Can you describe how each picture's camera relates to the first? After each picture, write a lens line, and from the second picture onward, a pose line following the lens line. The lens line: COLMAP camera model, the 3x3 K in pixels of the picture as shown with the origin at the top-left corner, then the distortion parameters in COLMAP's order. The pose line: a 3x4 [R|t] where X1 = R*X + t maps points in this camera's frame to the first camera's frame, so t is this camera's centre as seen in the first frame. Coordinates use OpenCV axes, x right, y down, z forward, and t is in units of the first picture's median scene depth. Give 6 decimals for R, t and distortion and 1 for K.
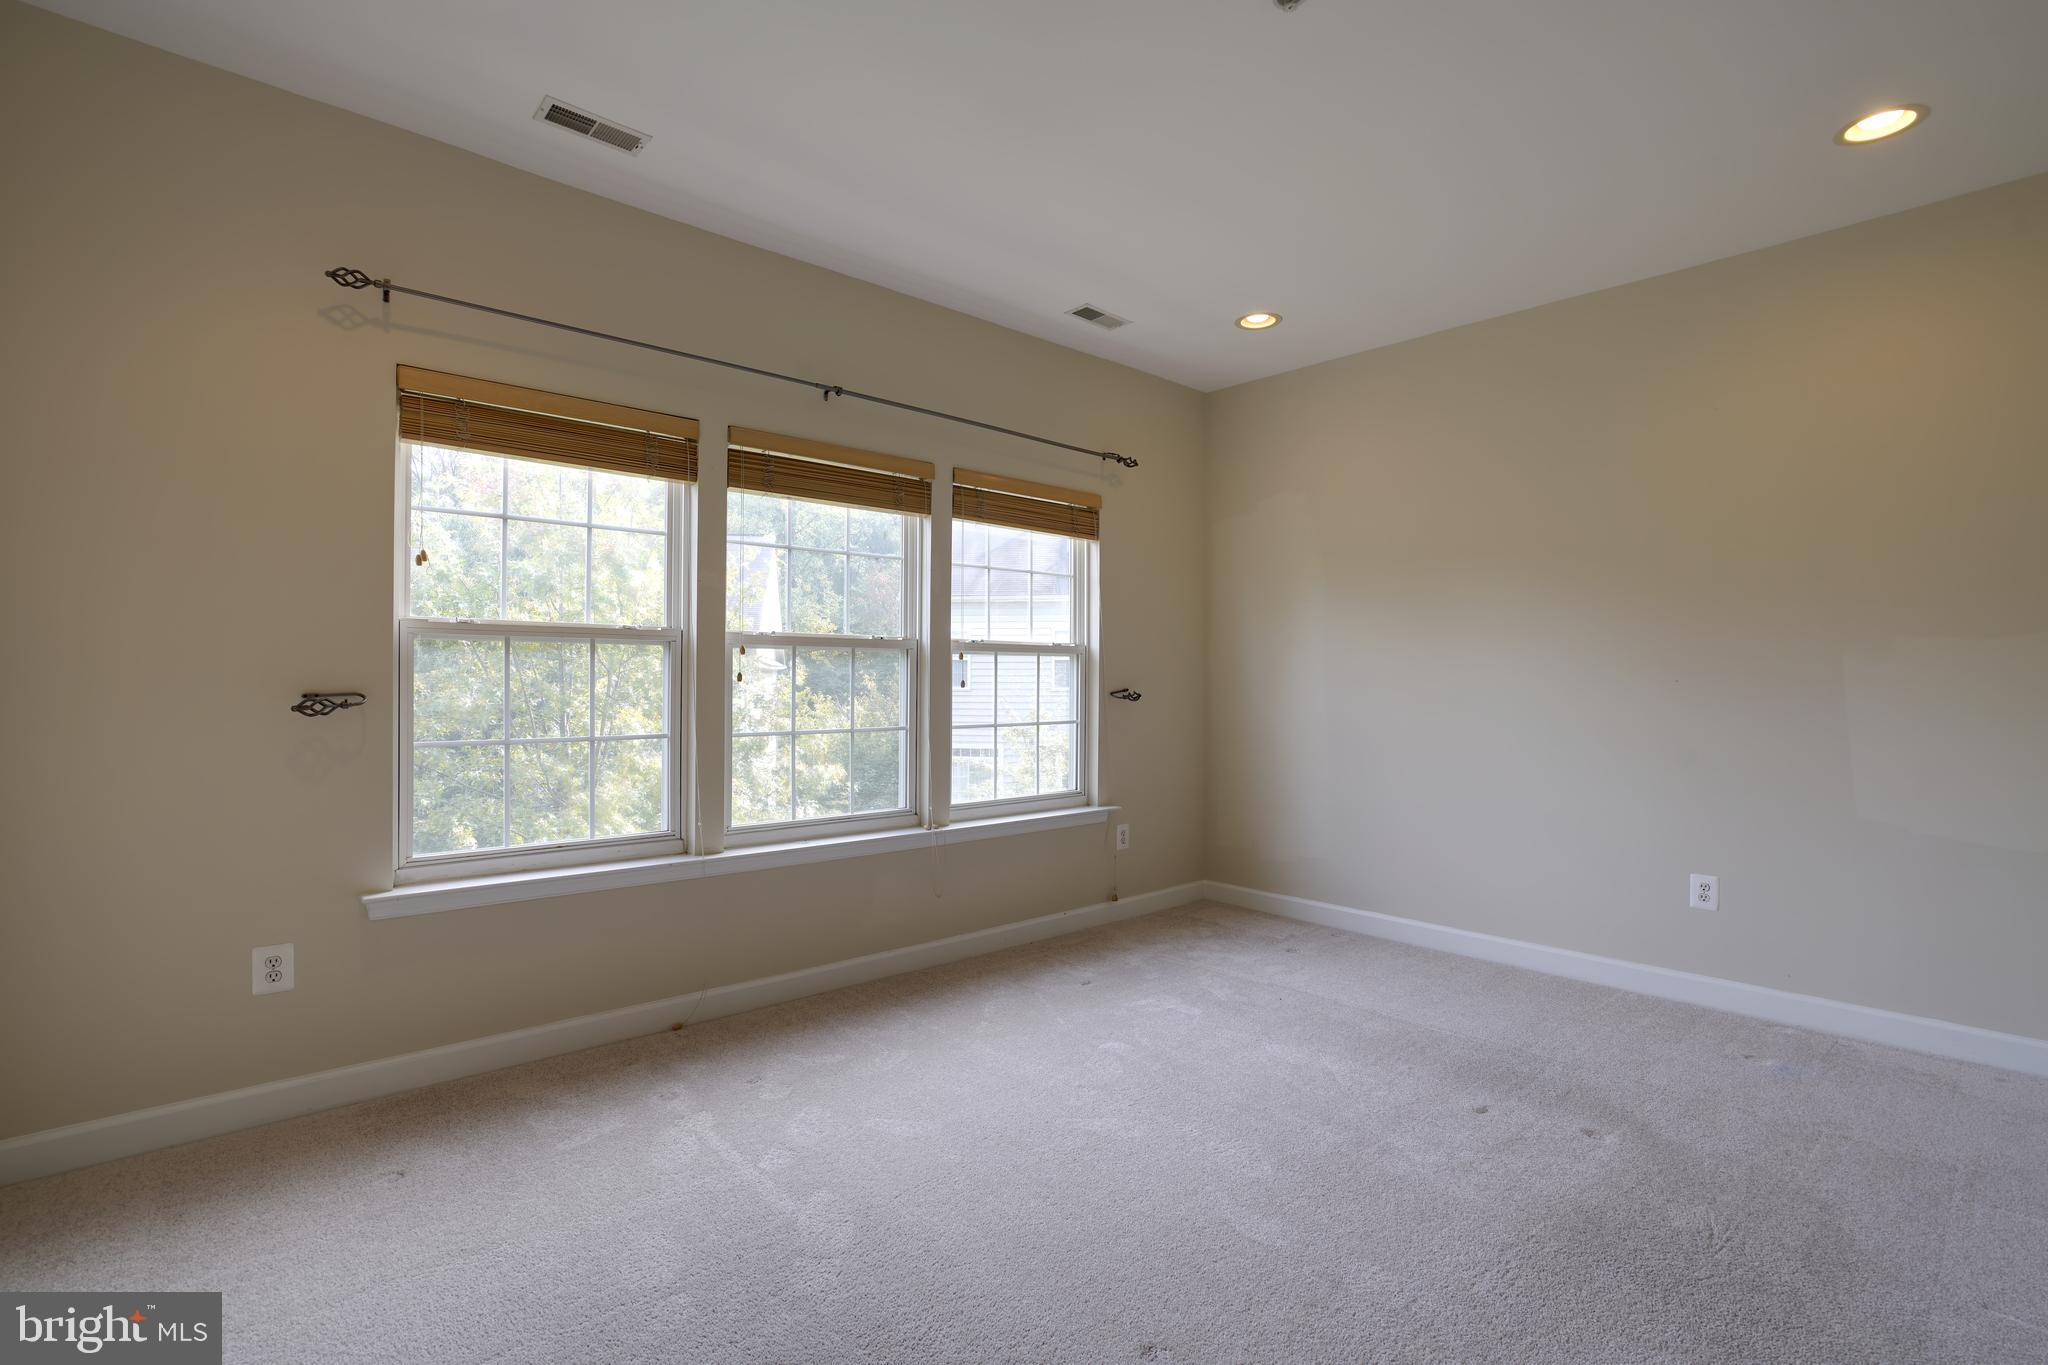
lens RADIAL K [[941.6, 0, 1045.1], [0, 941.6, 682.2], [0, 0, 1]] dist [-0.034573, 0.004096]
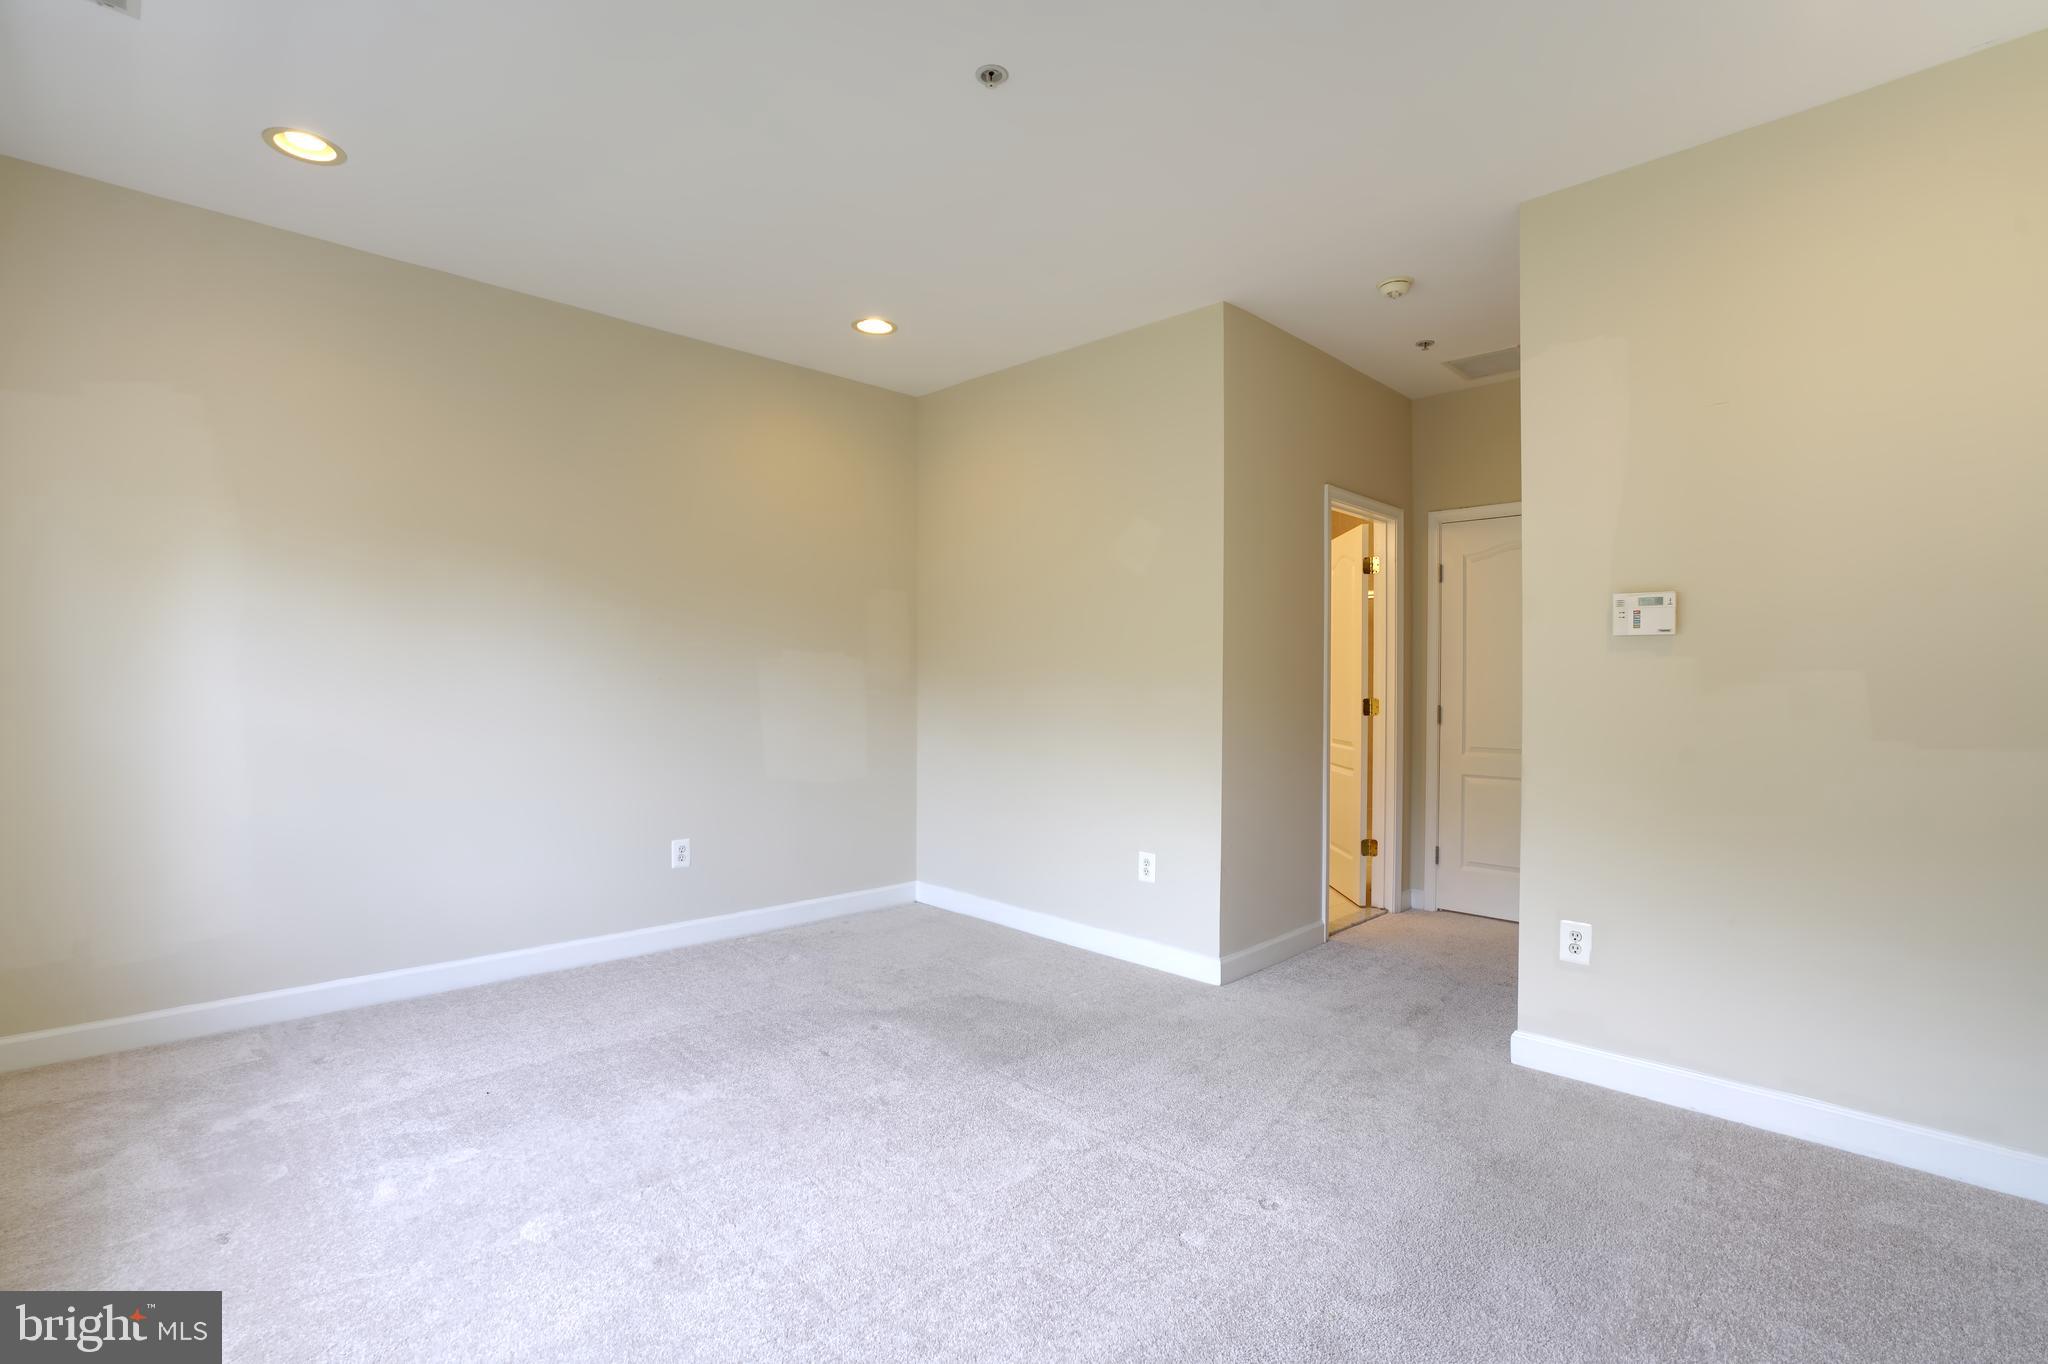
lens RADIAL K [[941.6, 0, 1018.5], [0, 941.6, 688.0], [0, 0, 1]] dist [-0.034573, 0.004096]
pose [[-0.026541, -0.010719, 0.999590, -0.524236], [-0.007674, 0.999915, 0.010519, -0.005799], [-0.999618, -0.007392, -0.026621, 0.596340]]
